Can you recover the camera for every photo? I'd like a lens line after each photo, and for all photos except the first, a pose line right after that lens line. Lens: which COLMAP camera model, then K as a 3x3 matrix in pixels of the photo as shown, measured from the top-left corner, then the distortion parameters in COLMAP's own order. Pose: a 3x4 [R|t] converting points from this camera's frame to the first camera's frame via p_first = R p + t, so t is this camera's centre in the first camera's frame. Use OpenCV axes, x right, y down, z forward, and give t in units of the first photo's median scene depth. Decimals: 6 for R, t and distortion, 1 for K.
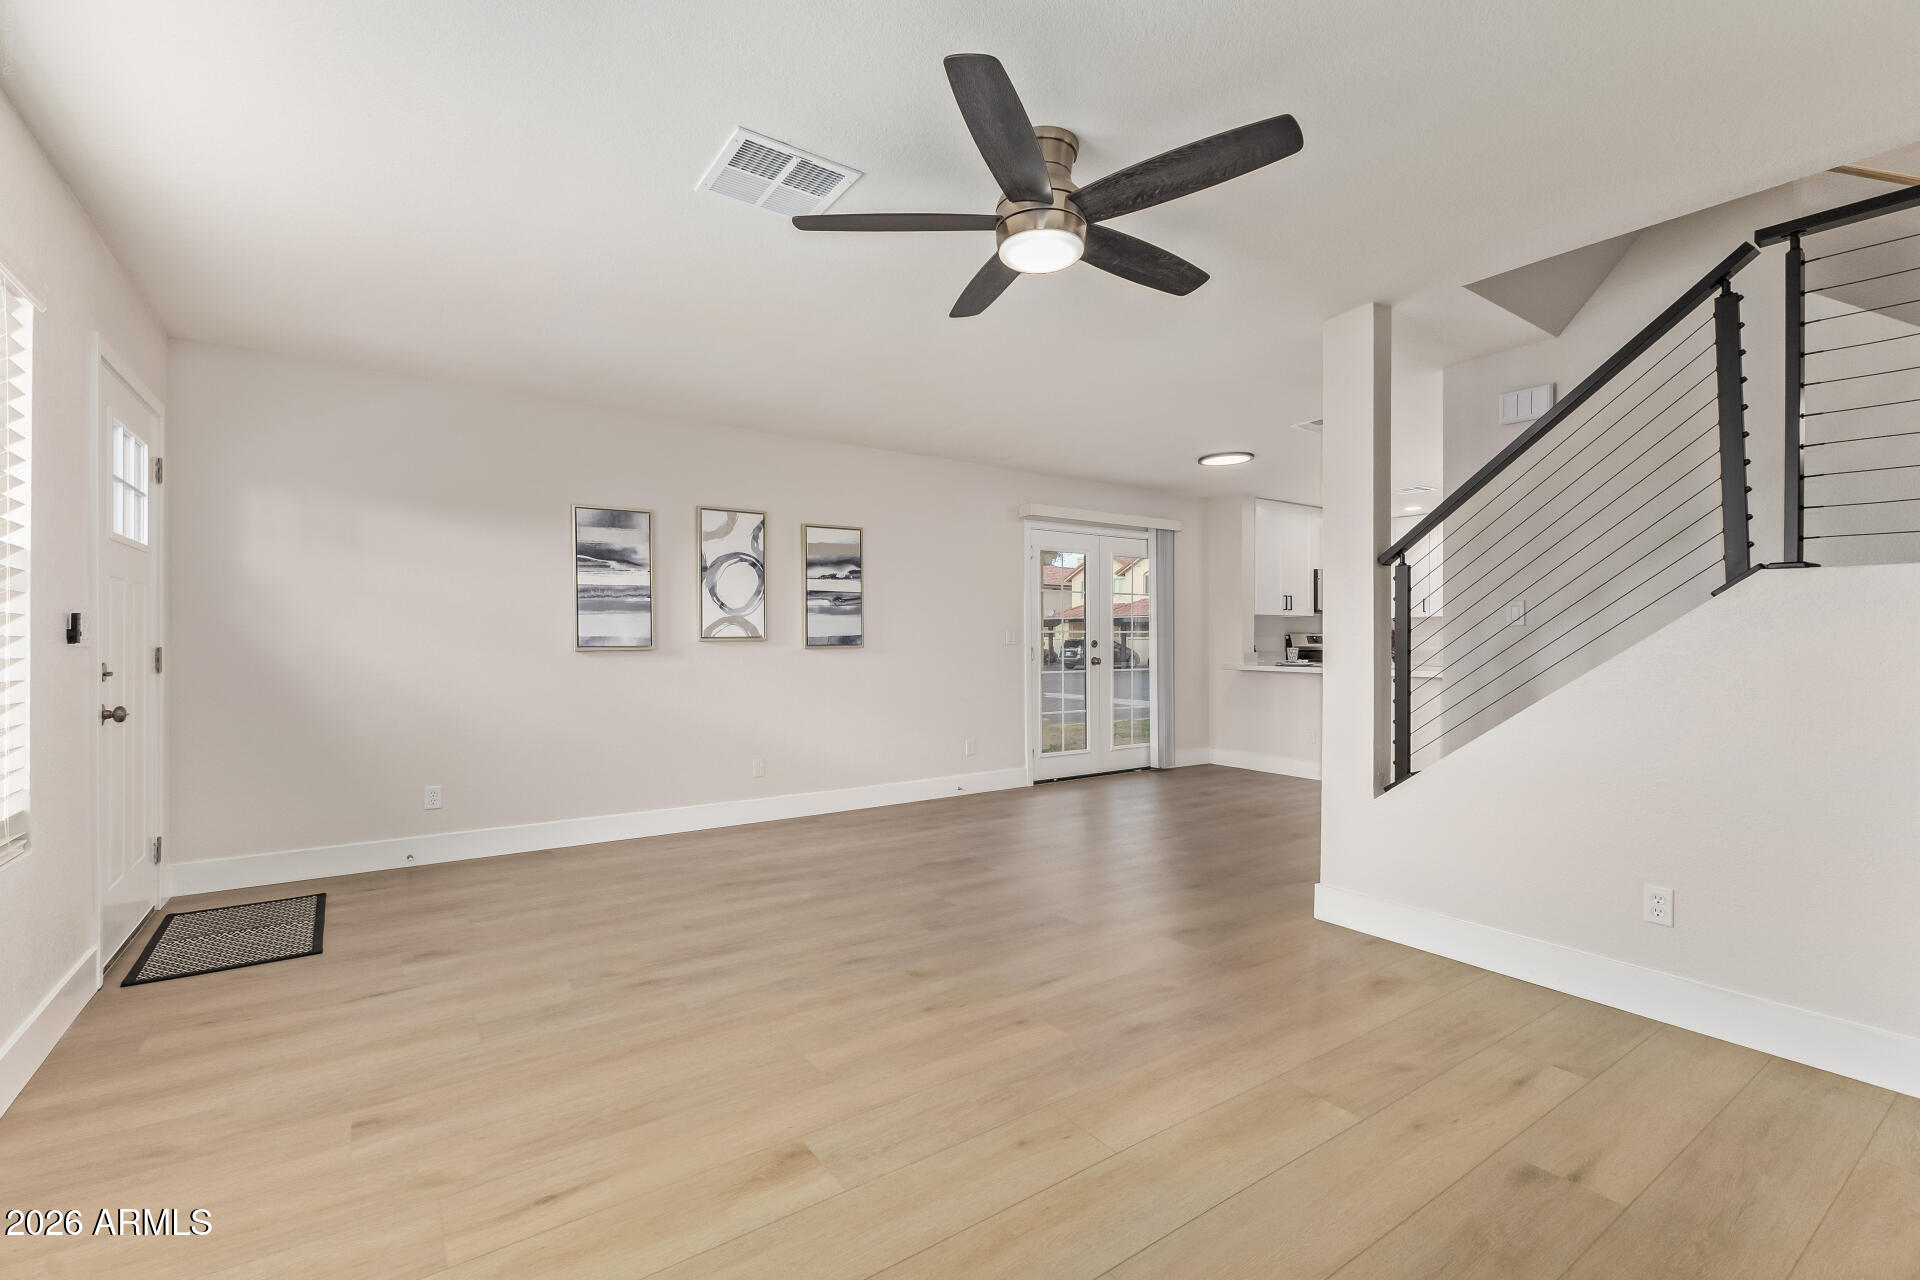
lens RADIAL K [[825.9, 0, 975.8], [0, 825.9, 648.9], [0, 0, 1]] dist [0.016425, -0.000020]
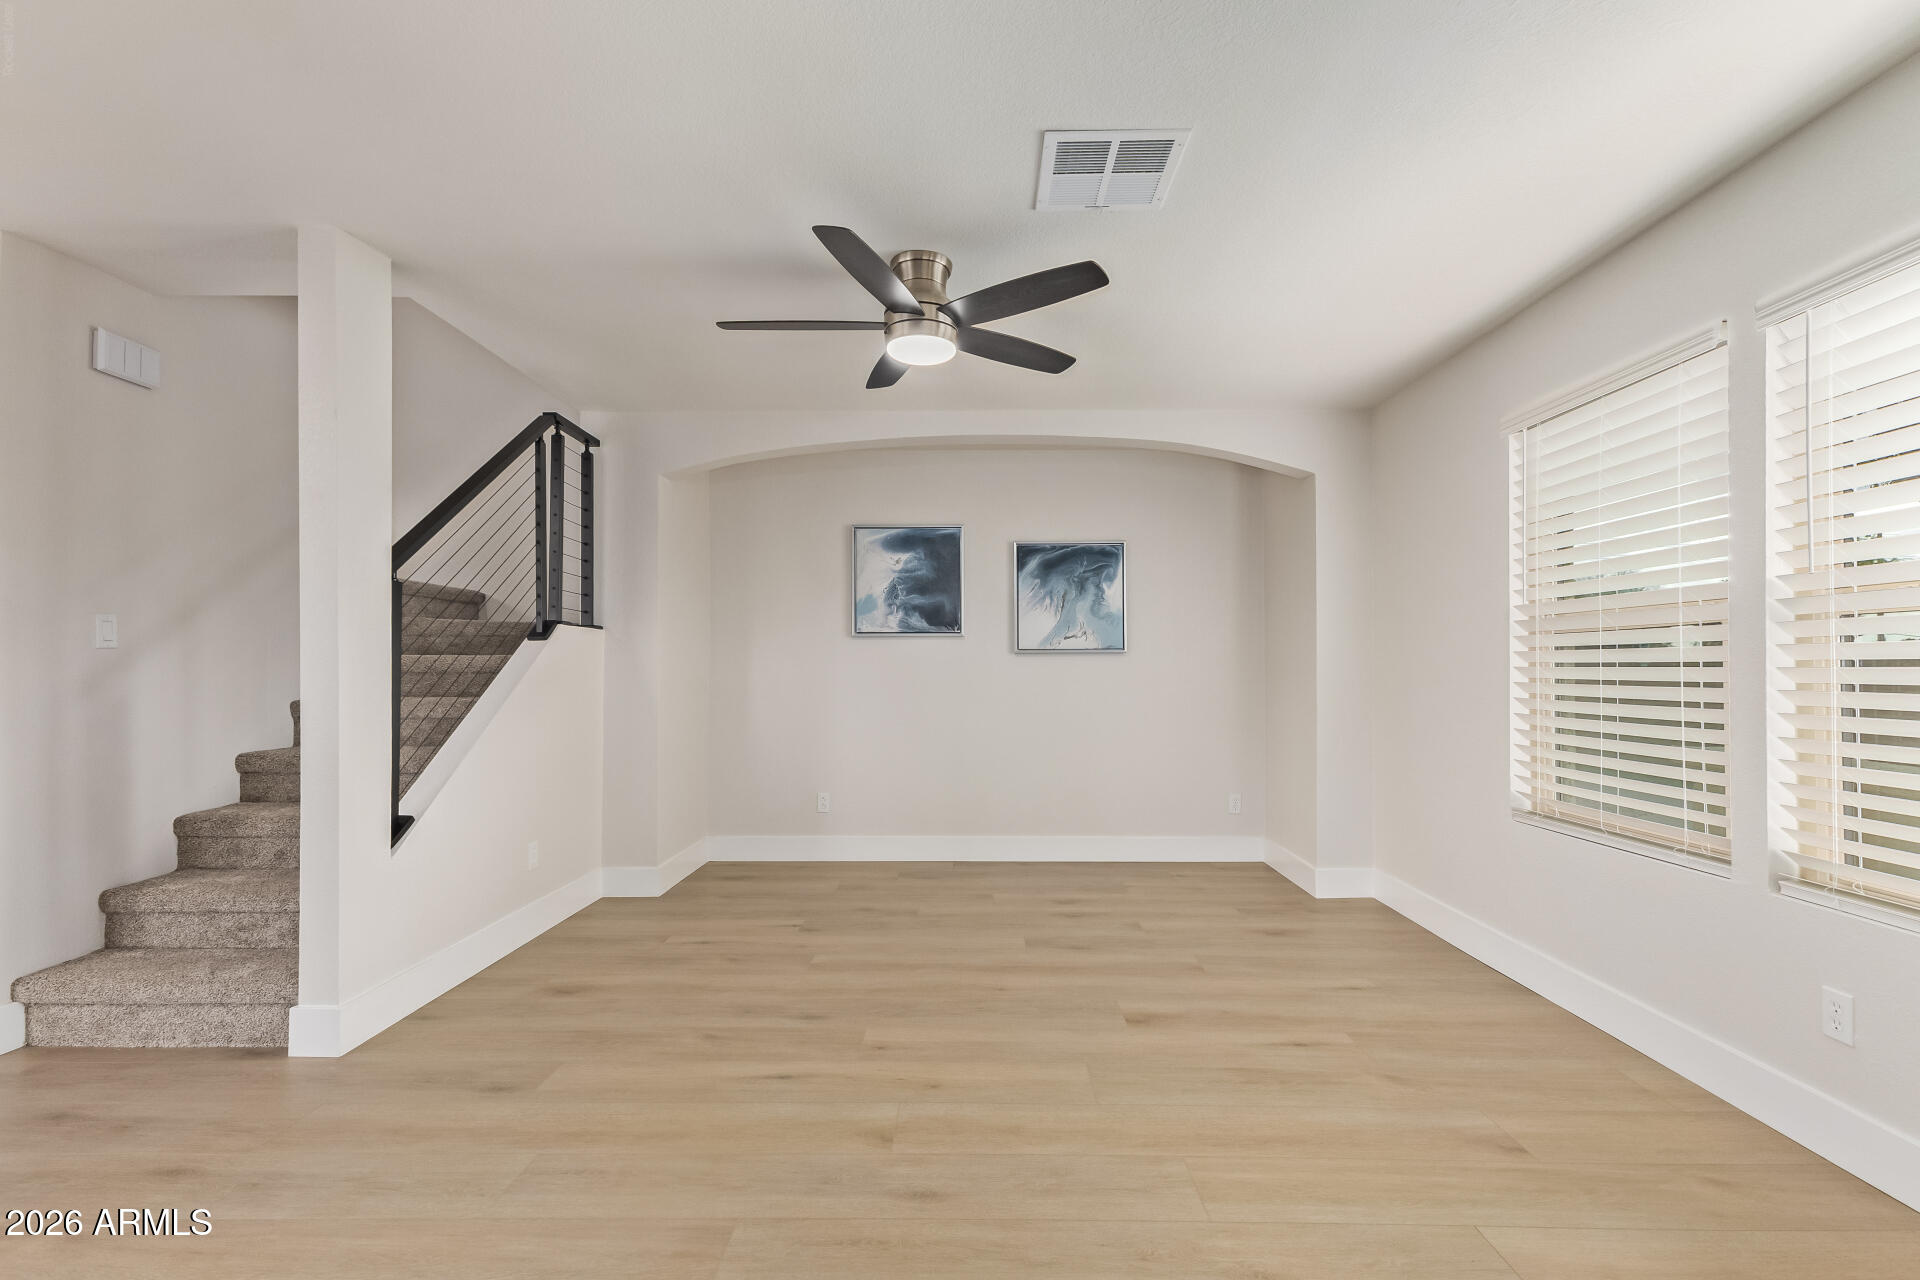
lens RADIAL K [[825.9, 0, 975.8], [0, 825.9, 648.9], [0, 0, 1]] dist [0.016425, -0.000020]
pose [[-0.799816, 0.012121, 0.600123, -0.720802], [-0.000636, 0.999778, -0.021040, -0.014054], [-0.600245, -0.017210, -0.799631, 1.935359]]
